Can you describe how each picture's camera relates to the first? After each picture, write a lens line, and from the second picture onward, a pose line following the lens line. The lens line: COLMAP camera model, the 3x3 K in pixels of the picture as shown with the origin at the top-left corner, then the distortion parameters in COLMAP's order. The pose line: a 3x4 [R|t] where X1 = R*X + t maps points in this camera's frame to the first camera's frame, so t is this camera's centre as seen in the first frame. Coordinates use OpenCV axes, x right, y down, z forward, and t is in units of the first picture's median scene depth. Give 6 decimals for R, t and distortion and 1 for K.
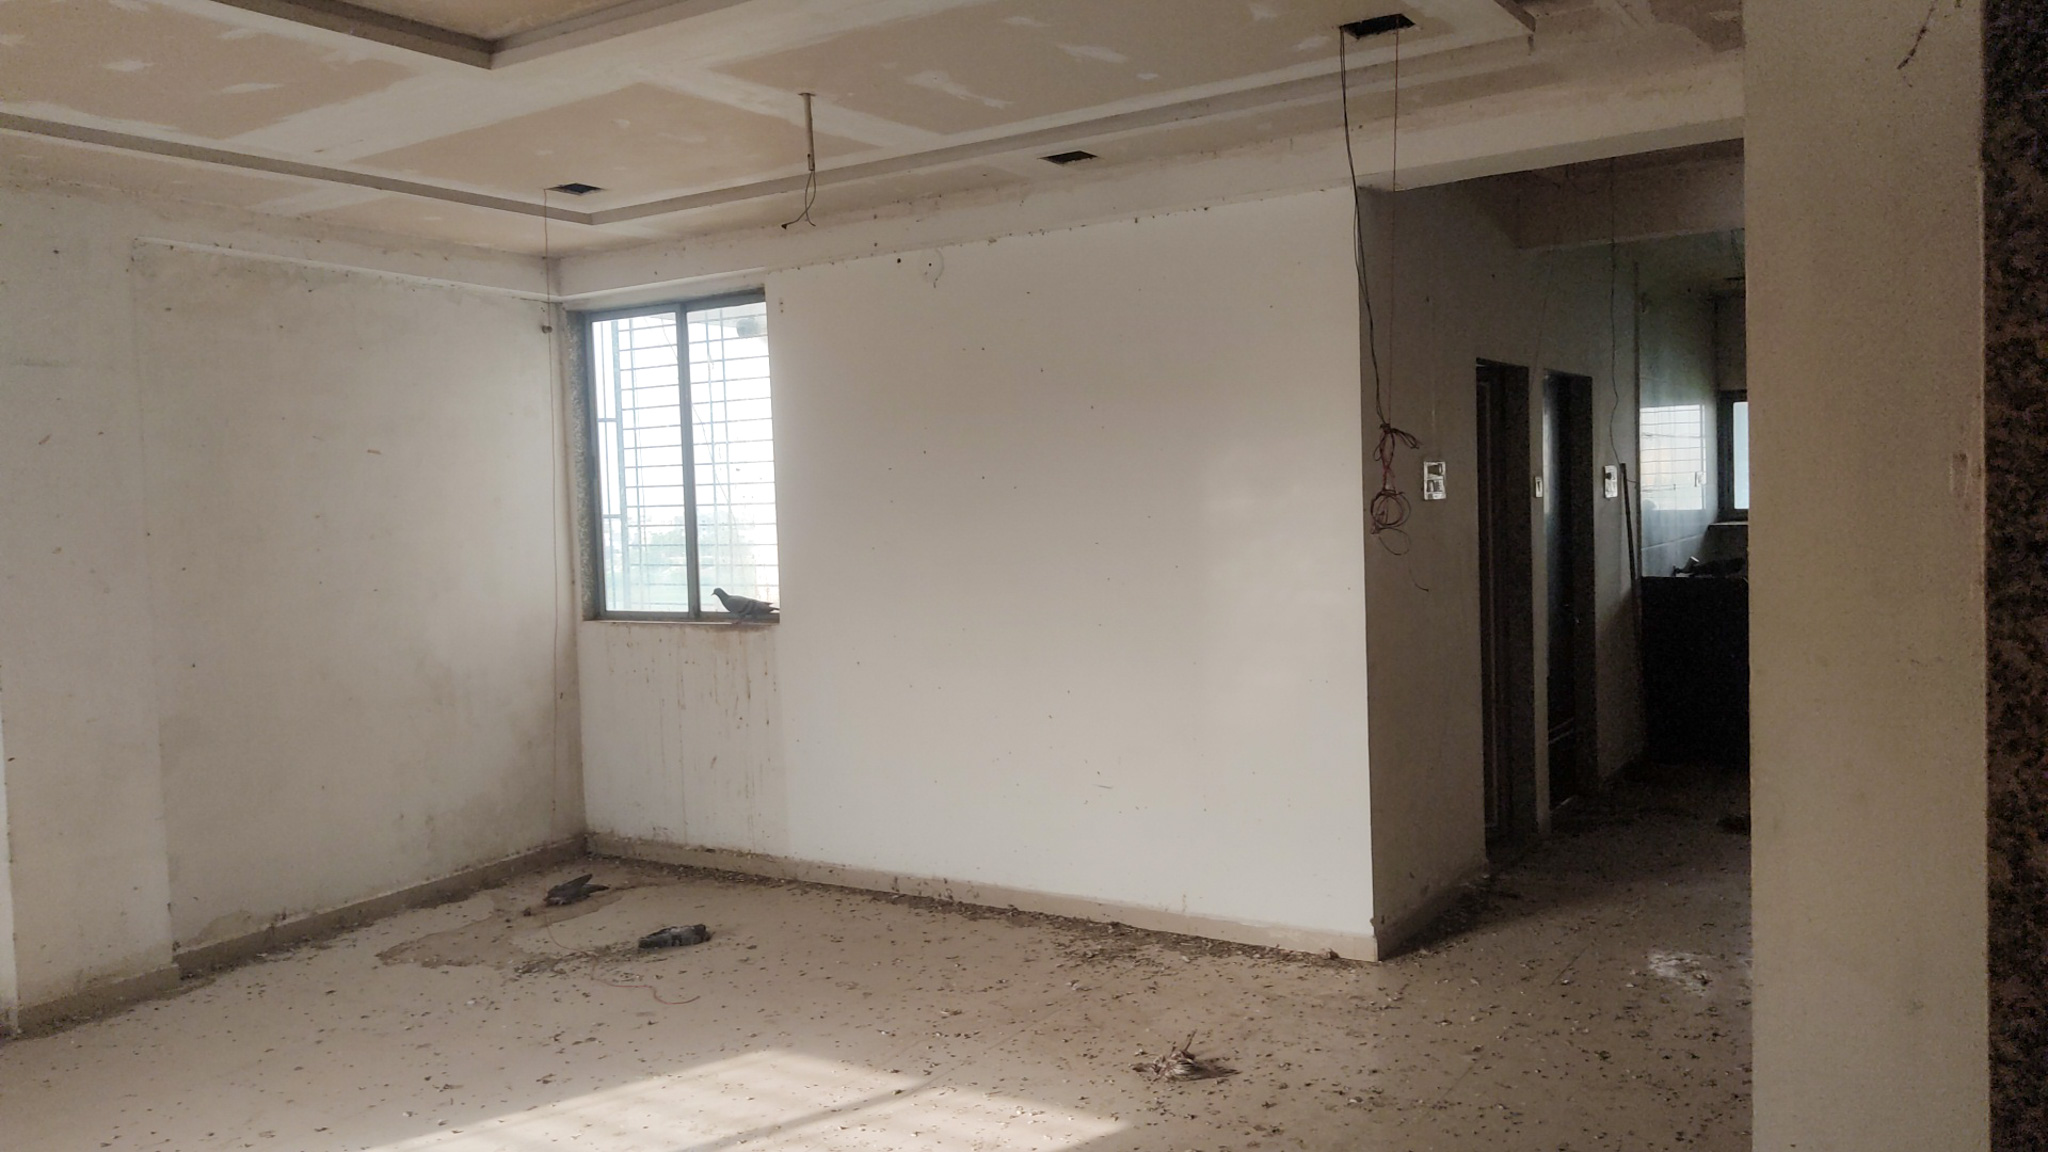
lens RADIAL K [[1600.5, 0, 1024.0], [0, 1600.5, 576.0], [0, 0, 1]] dist [-0.004334, -0.006221]
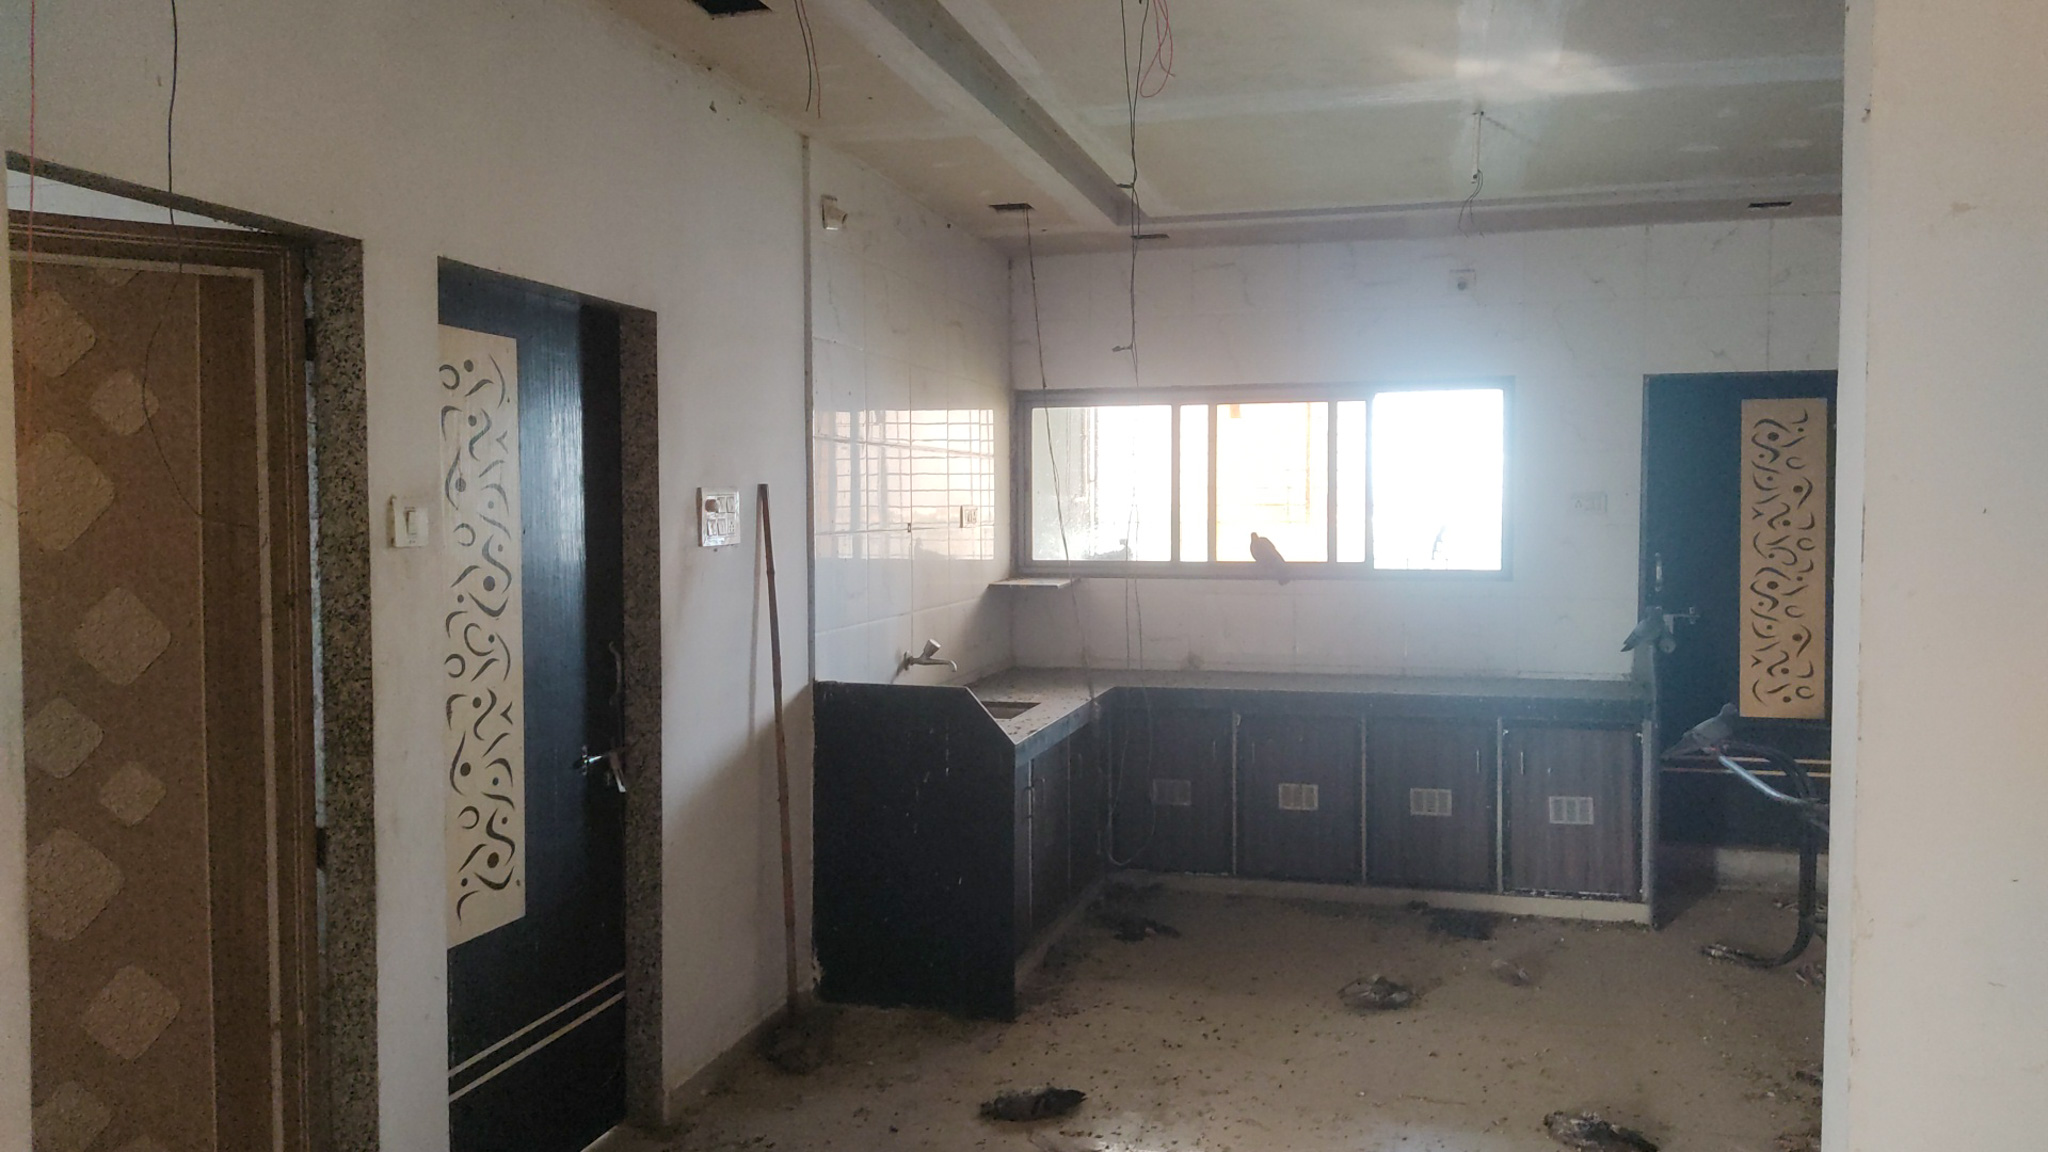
lens RADIAL K [[1600.5, 0, 1024.0], [0, 1600.5, 576.0], [0, 0, 1]] dist [-0.004334, -0.006221]
pose [[0.945245, 0.023055, 0.325547, 0.176661], [-0.018885, 0.999694, -0.015964, -0.019807], [-0.325816, 0.008942, 0.945391, 0.280278]]
